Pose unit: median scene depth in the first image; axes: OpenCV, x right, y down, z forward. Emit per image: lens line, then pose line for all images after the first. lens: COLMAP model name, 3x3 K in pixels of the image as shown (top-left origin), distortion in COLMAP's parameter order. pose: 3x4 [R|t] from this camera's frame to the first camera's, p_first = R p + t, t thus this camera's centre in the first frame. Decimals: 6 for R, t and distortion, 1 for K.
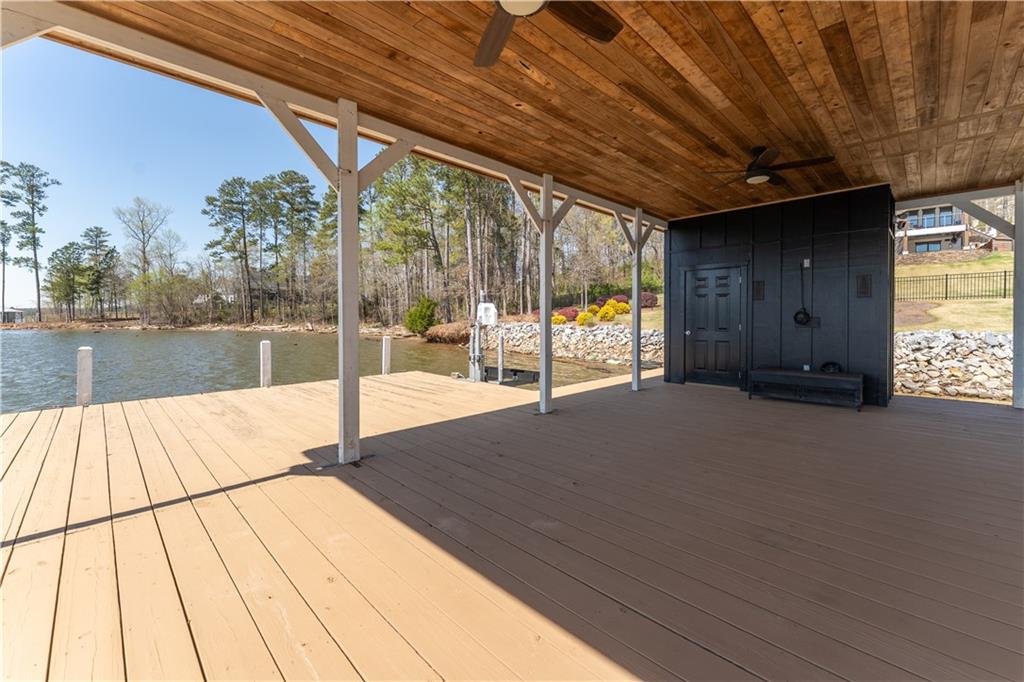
lens RADIAL K [[432.3, 0, 493.9], [0, 432.3, 317.5], [0, 0, 1]] dist [0.011891, -0.000090]
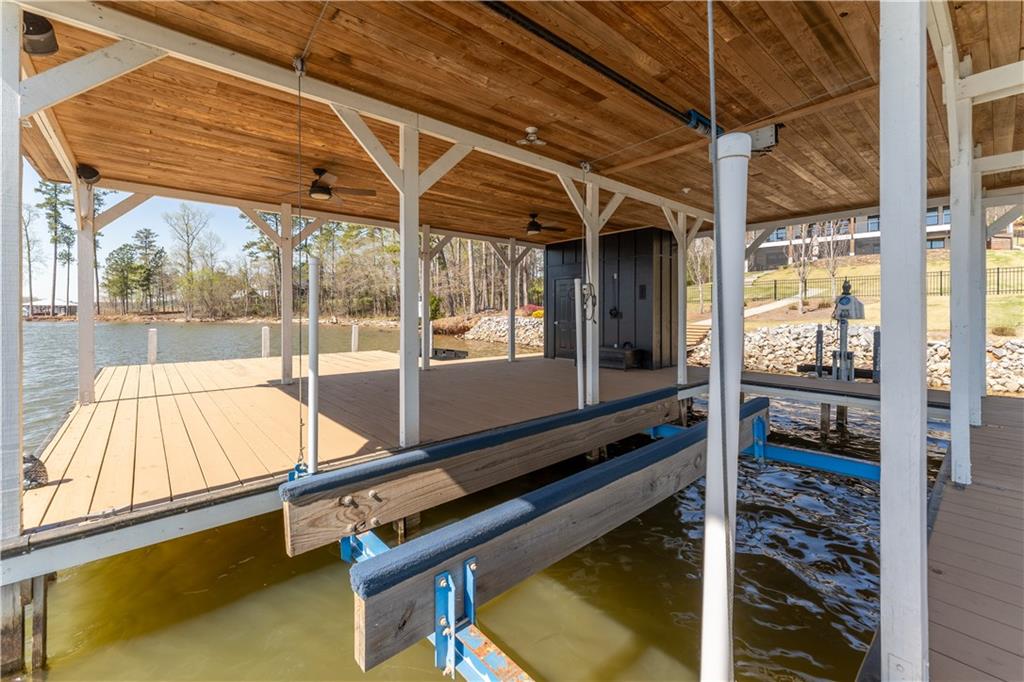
lens RADIAL K [[432.3, 0, 510.5], [0, 432.3, 309.3], [0, 0, 1]] dist [0.011891, -0.000090]
pose [[0.999234, 0.002246, -0.039063, 0.066584], [-0.002477, 0.999980, -0.005866, -0.000062], [0.039049, 0.005959, 0.999220, -0.082345]]
